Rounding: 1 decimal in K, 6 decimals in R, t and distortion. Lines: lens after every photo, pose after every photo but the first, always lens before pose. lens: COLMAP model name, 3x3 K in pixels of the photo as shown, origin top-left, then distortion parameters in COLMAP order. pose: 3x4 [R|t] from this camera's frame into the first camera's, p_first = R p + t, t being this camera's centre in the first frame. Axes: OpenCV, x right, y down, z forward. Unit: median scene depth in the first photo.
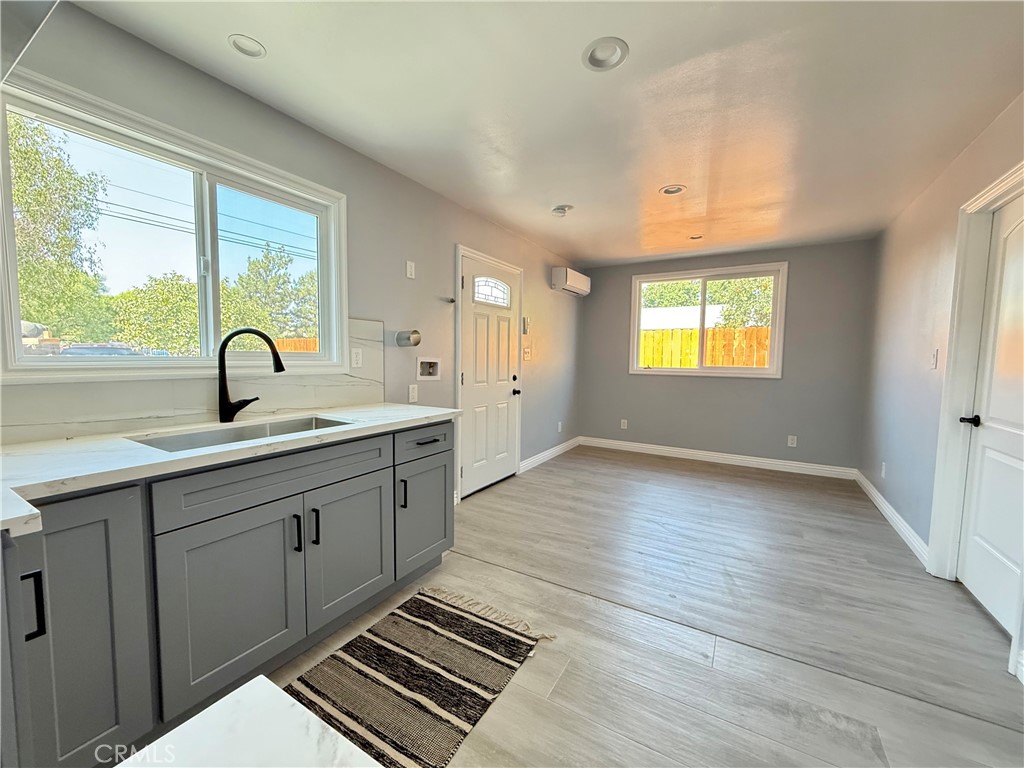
lens RADIAL K [[409.1, 0, 510.5], [0, 409.1, 384.2], [0, 0, 1]] dist [0.000348, 0.000122]
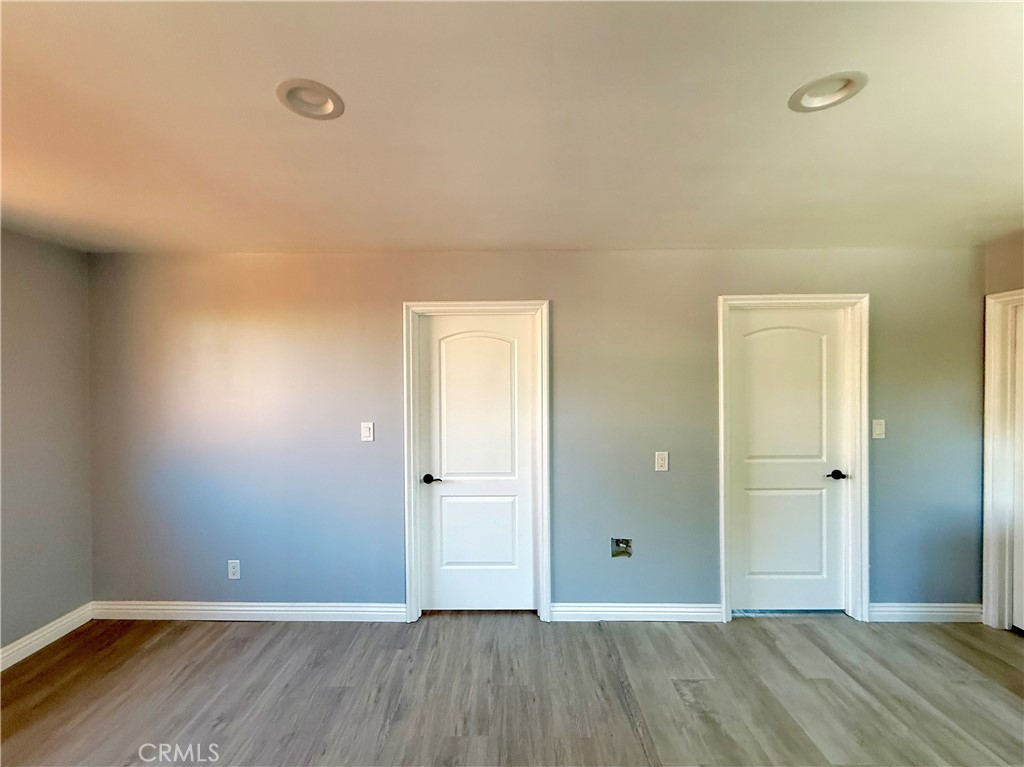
lens RADIAL K [[424.7, 0, 512.0], [0, 424.7, 383.5], [0, 0, 1]] dist [-0.000701, 0.000003]
pose [[-0.502994, -0.020660, 0.864043, -0.080776], [0.055743, 0.996857, 0.056287, -0.183051], [-0.862490, 0.076477, -0.500261, 0.982527]]
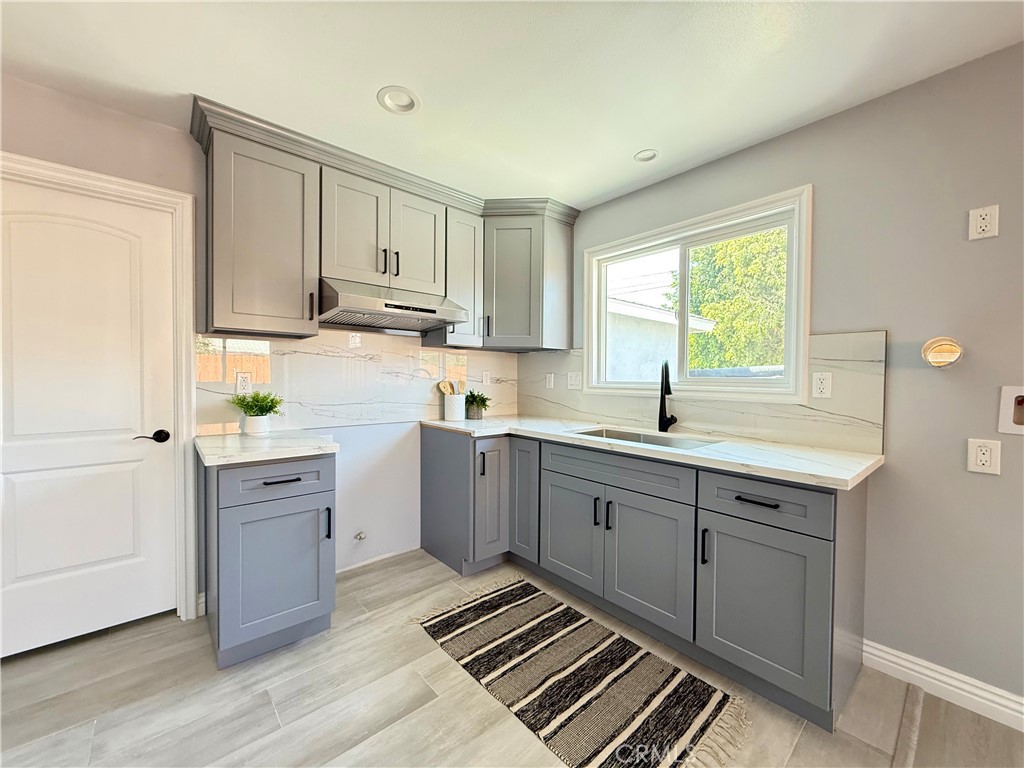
lens RADIAL K [[409.1, 0, 510.5], [0, 409.1, 384.2], [0, 0, 1]] dist [0.000348, 0.000122]
pose [[-0.312395, 0.002927, -0.949948, 0.409270], [-0.076959, 0.996630, 0.028379, -0.033825], [0.946830, 0.081973, -0.311117, 0.538737]]
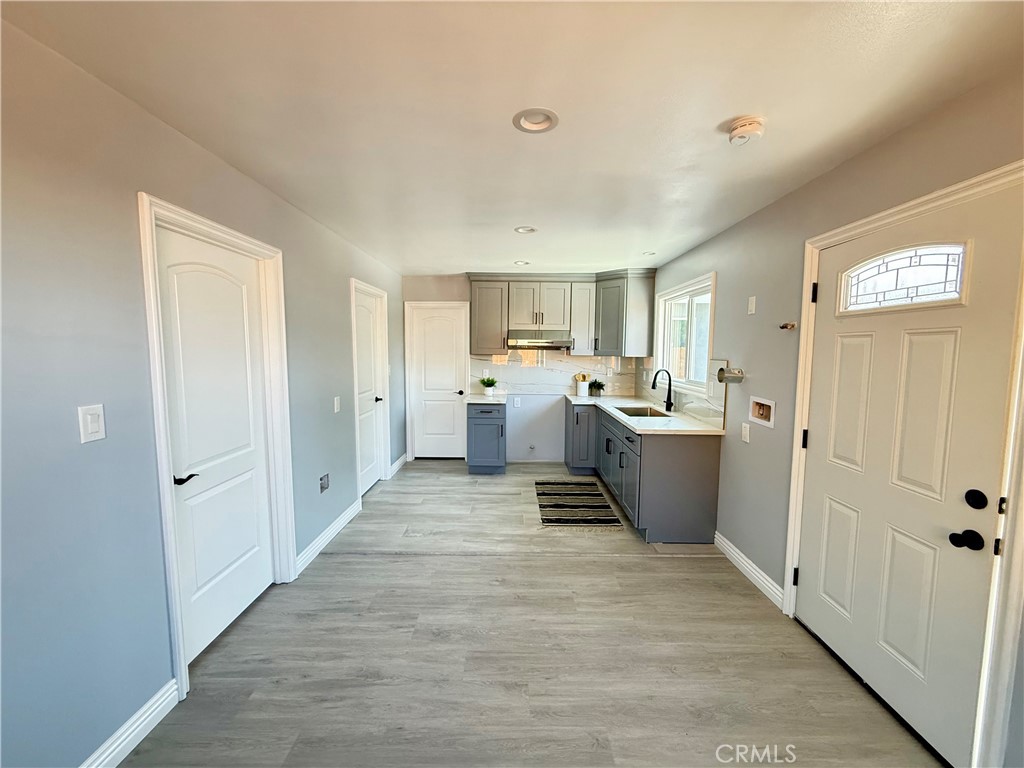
lens RADIAL K [[409.1, 0, 510.5], [0, 409.1, 384.2], [0, 0, 1]] dist [0.000348, 0.000122]
pose [[-0.861674, 0.022898, -0.506946, 0.668215], [-0.054353, 0.989071, 0.137059, -0.176494], [0.504544, 0.145654, -0.851012, 1.403453]]
